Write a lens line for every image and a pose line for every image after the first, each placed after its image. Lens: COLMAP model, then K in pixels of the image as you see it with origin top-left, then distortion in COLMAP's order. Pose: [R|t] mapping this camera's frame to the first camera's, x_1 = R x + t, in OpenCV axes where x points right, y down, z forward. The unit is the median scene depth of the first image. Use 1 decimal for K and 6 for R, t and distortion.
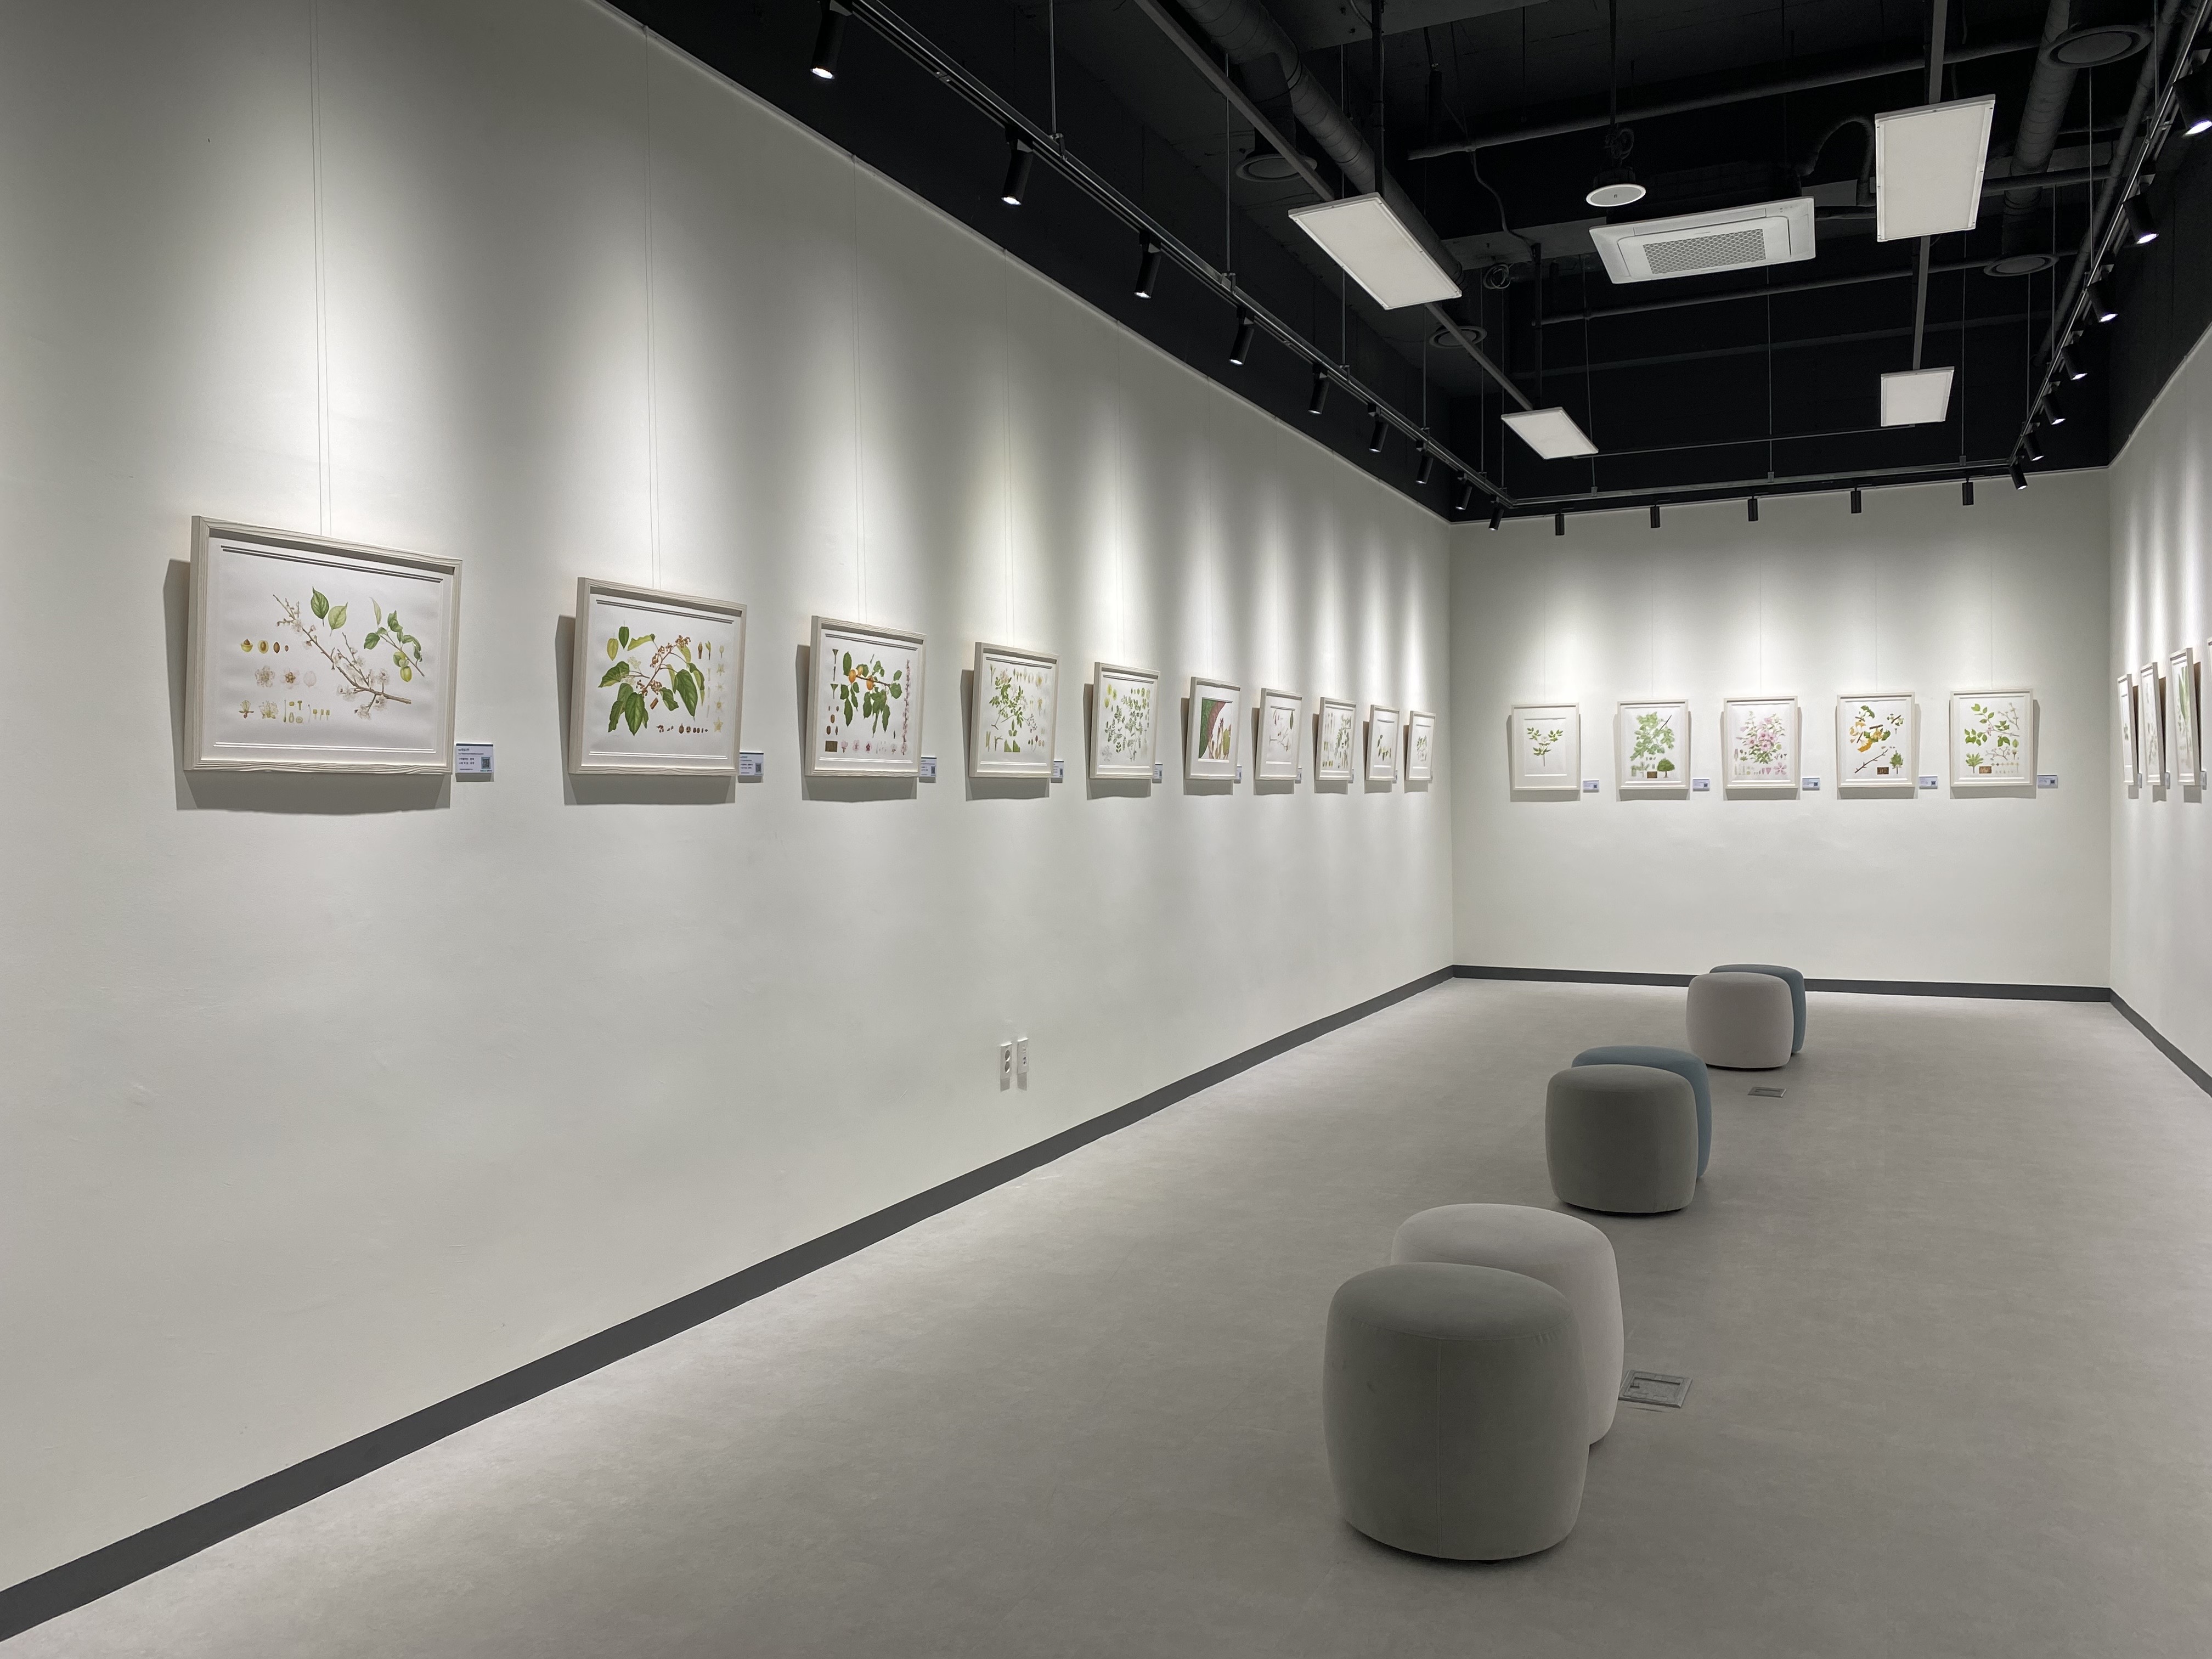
lens RADIAL K [[1668.8, 0, 1093.6], [0, 1668.8, 812.9], [0, 0, 1]] dist [0.010802, -0.004209]
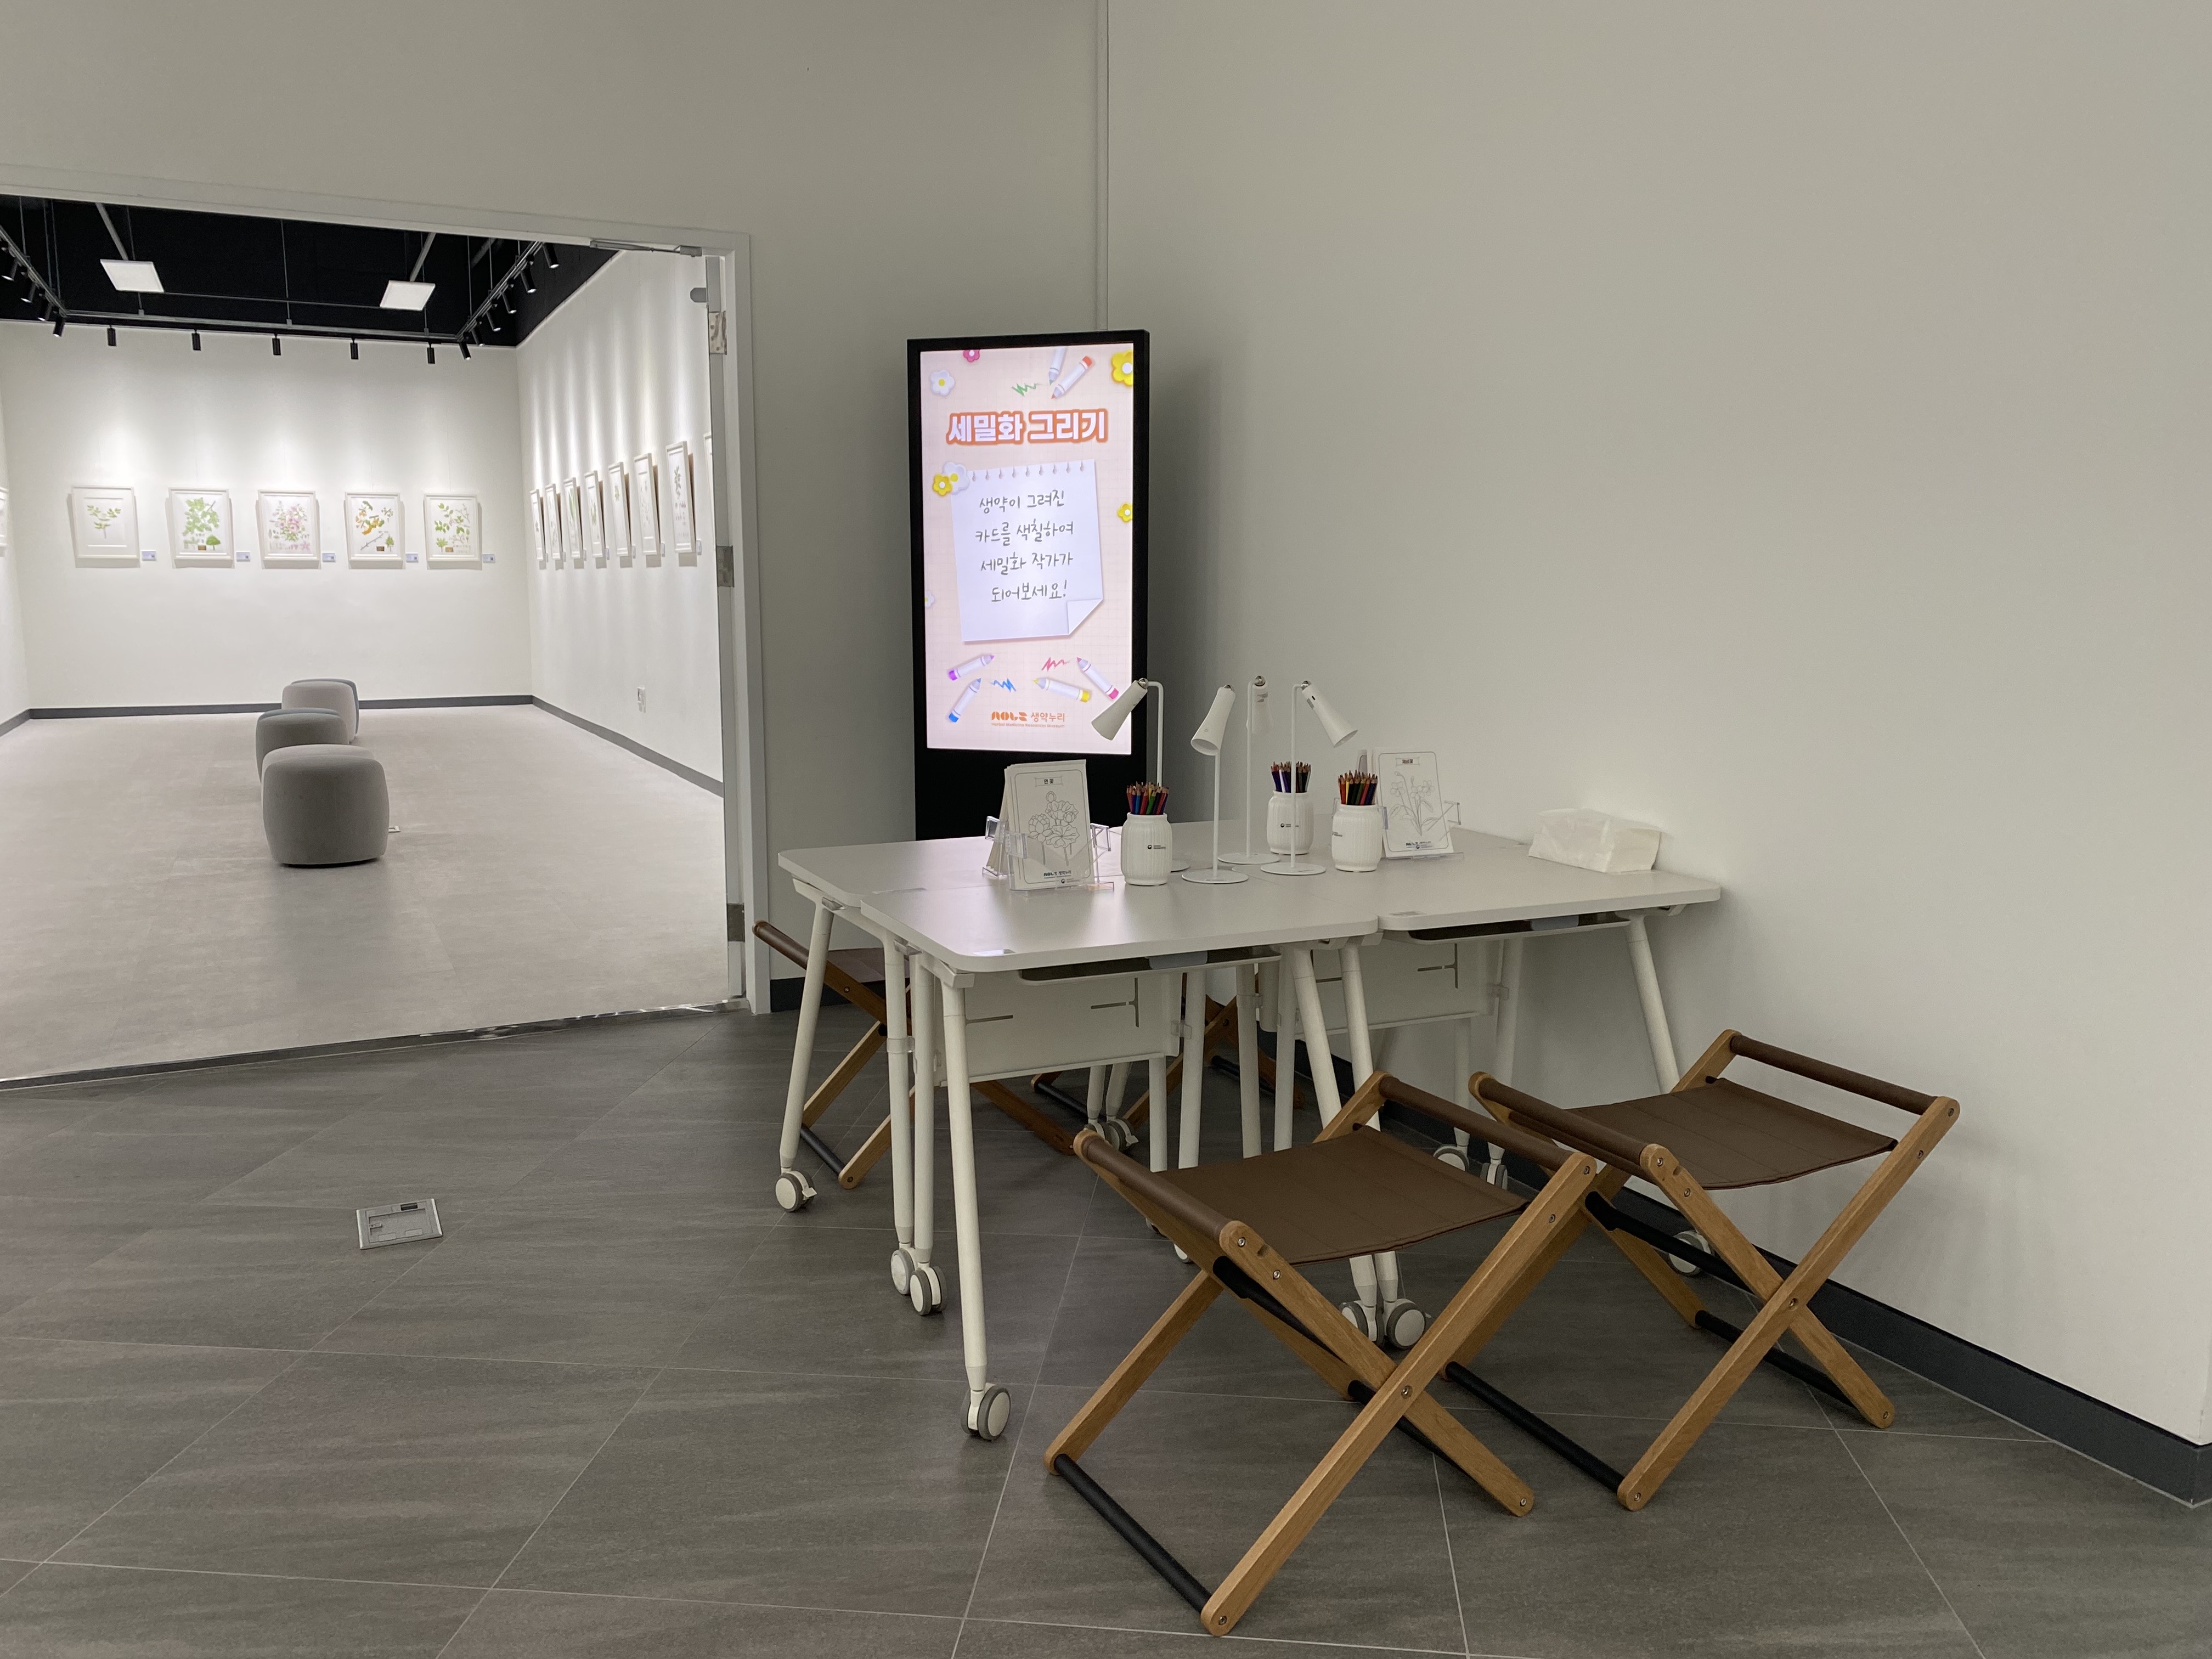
lens RADIAL K [[1668.8, 0, 1093.6], [0, 1668.8, 812.9], [0, 0, 1]] dist [0.010802, -0.004209]
pose [[0.628799, -0.096846, 0.771513, -0.248891], [0.001186, 0.992332, 0.123598, 0.021407], [-0.777567, -0.076803, 0.624092, -0.346835]]
